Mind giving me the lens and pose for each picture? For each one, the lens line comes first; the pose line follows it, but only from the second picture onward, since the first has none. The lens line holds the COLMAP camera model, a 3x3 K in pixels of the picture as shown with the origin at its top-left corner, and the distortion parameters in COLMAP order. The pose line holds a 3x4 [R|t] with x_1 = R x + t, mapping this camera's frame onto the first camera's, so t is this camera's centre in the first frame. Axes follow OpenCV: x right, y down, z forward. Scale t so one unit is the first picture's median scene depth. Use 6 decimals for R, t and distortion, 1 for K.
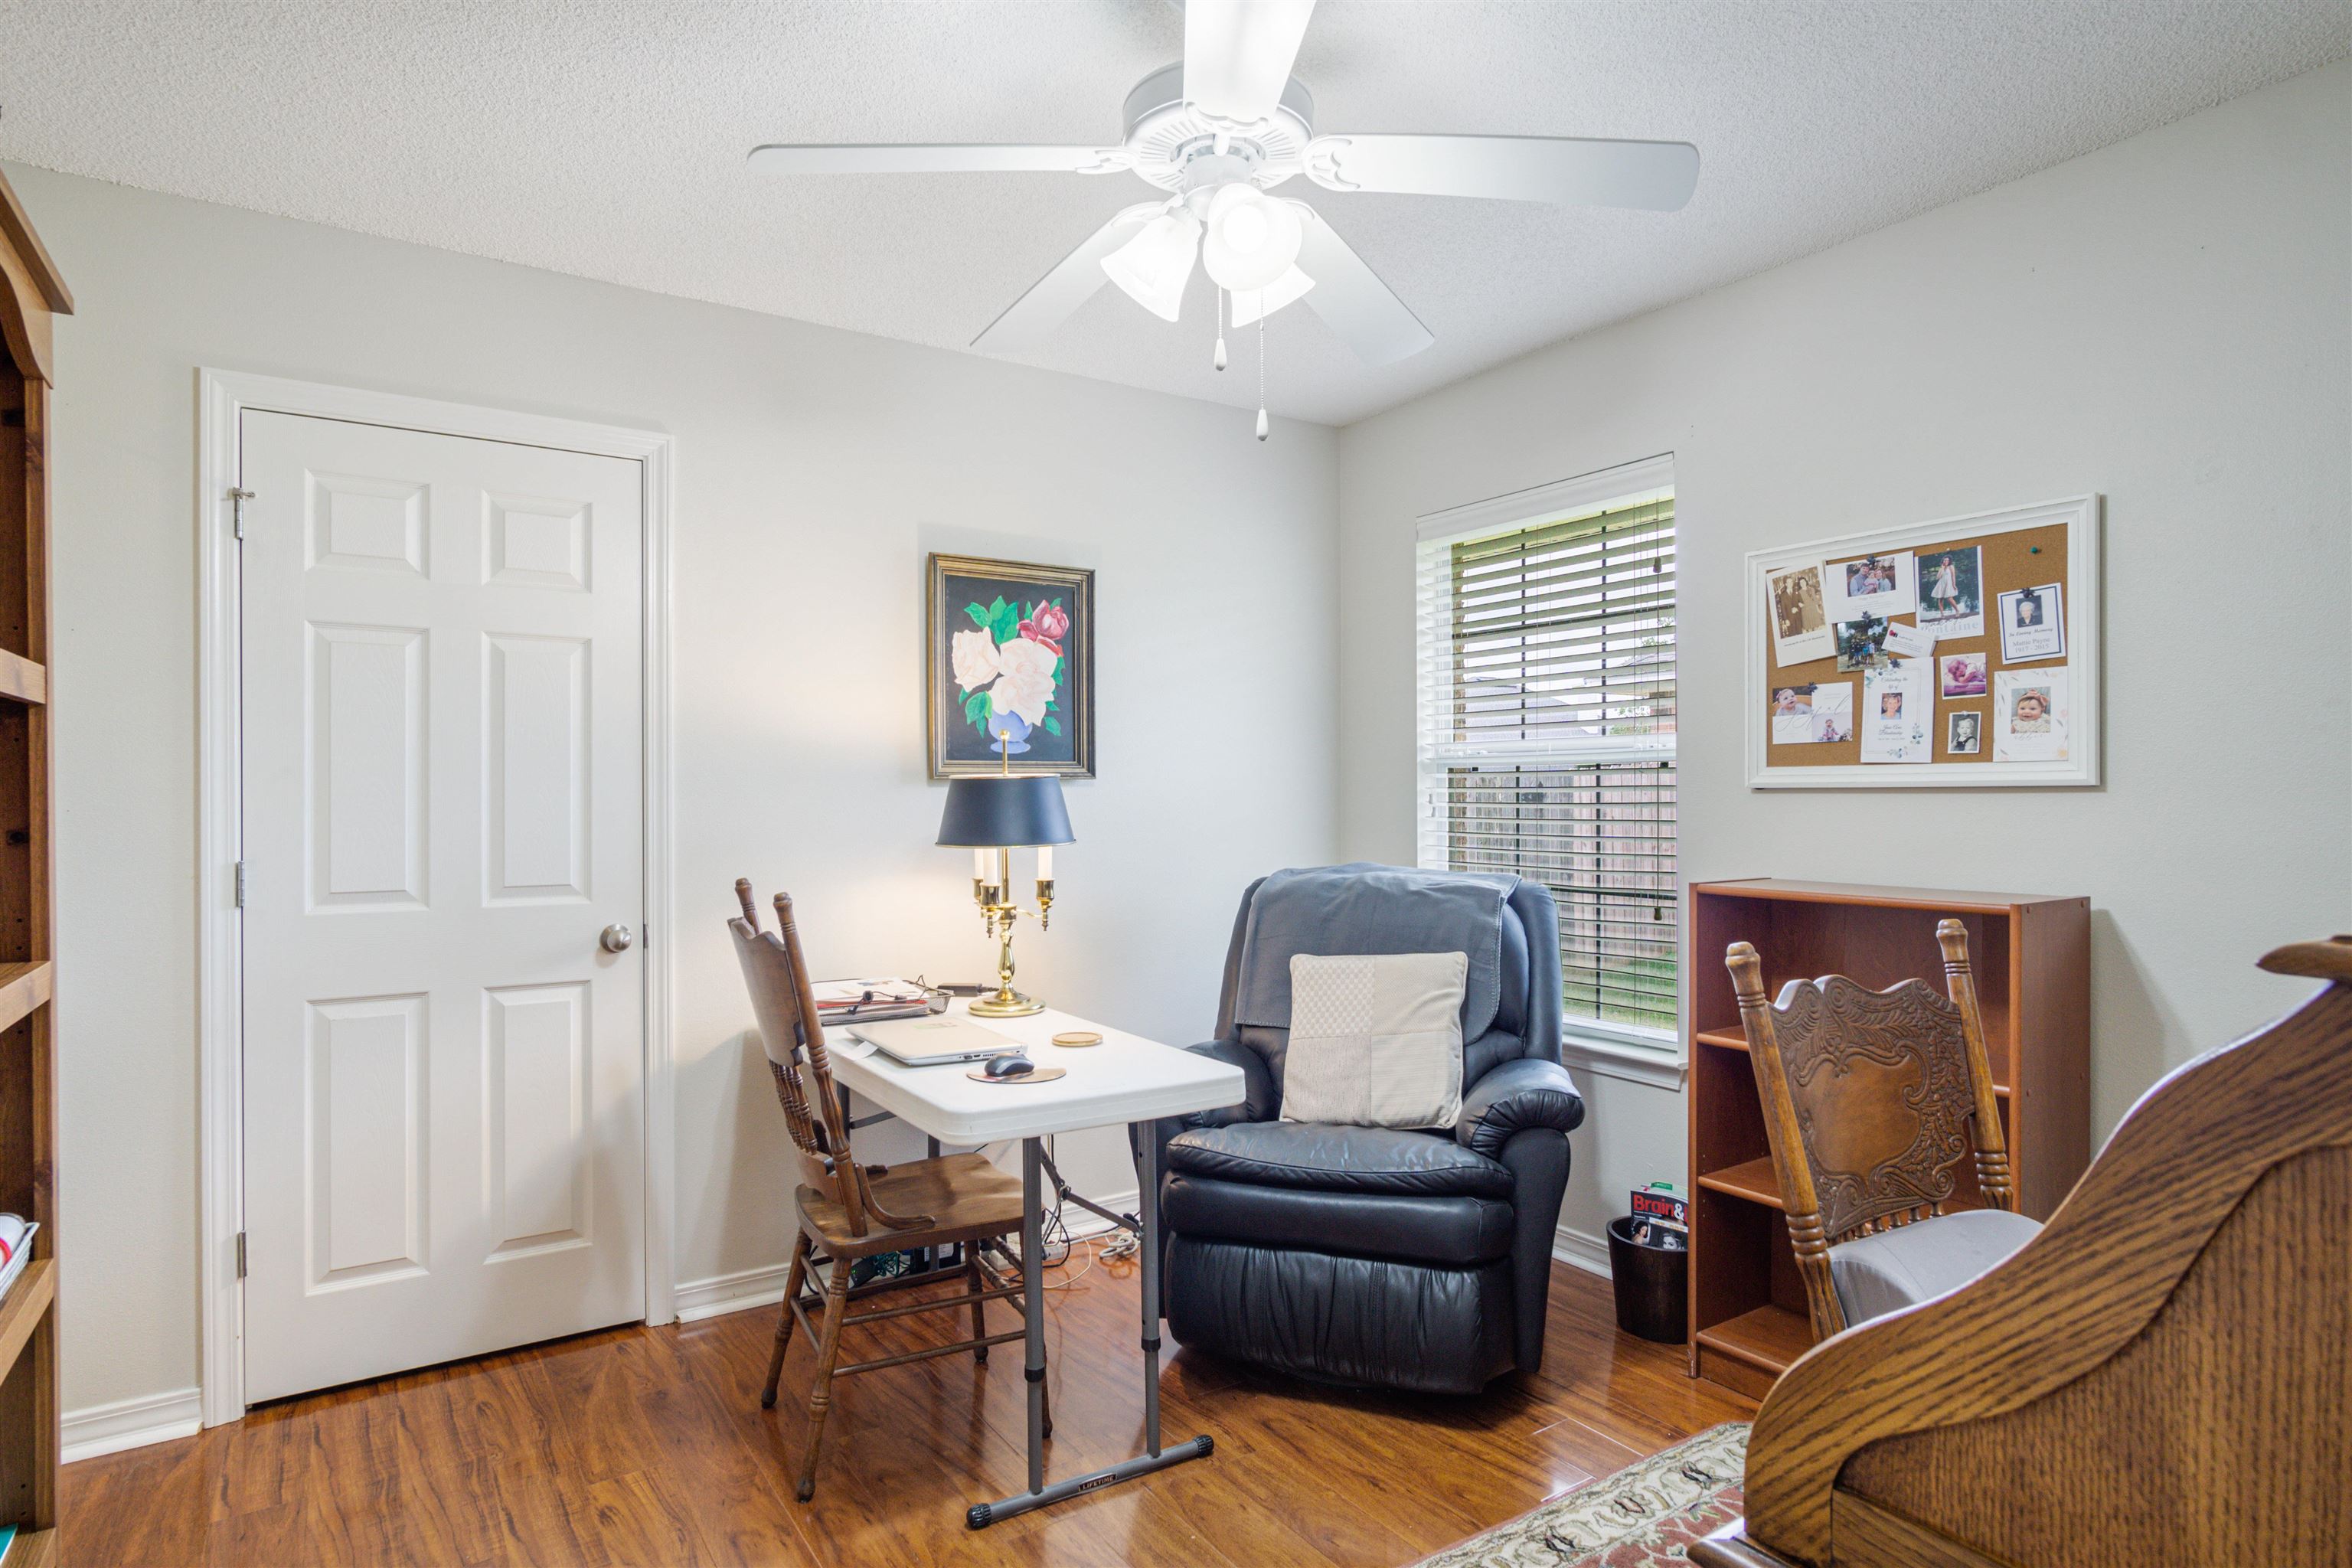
lens RADIAL K [[1266.7, 0, 1168.1], [0, 1266.7, 790.7], [0, 0, 1]] dist [-0.015644, -0.000610]
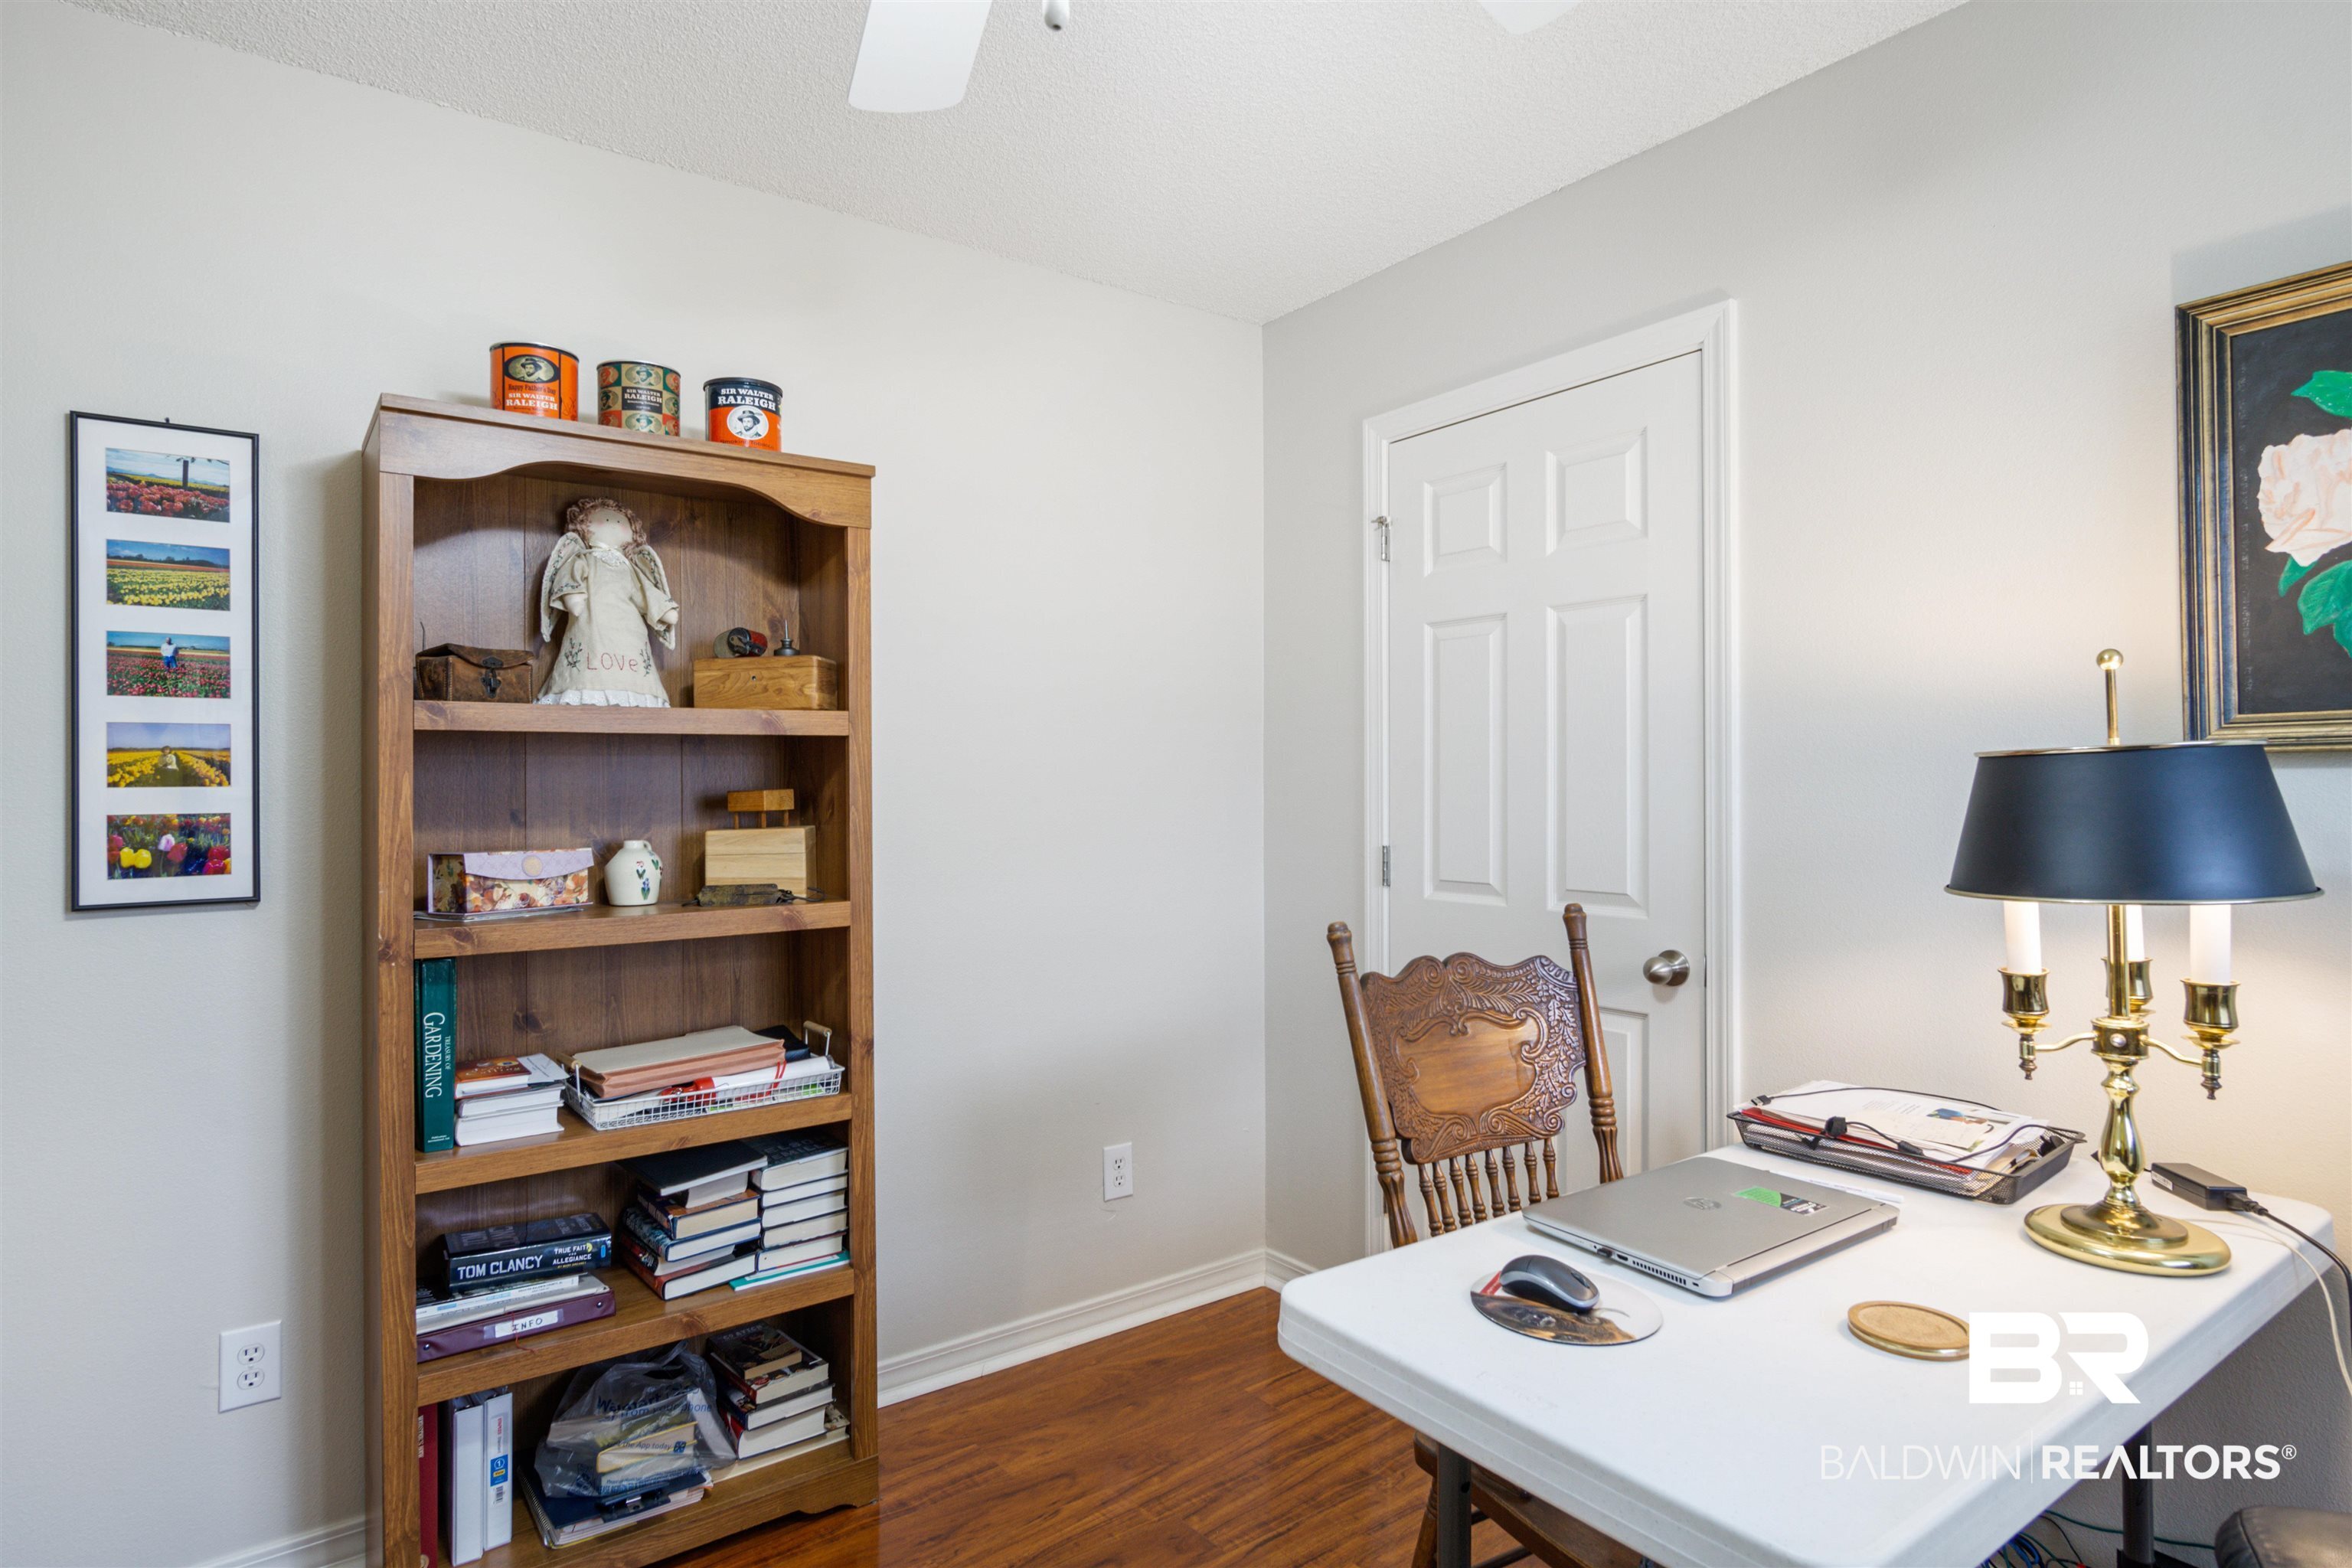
lens RADIAL K [[1268.1, 0, 1176.0], [0, 1268.1, 784.0], [0, 0, 1]] dist [0.002572, 0.000345]
pose [[0.050300, 0.002000, -0.998732, 0.342722], [0.009611, 0.999951, 0.002487, -0.003311], [0.998688, -0.009724, 0.050279, 0.656768]]
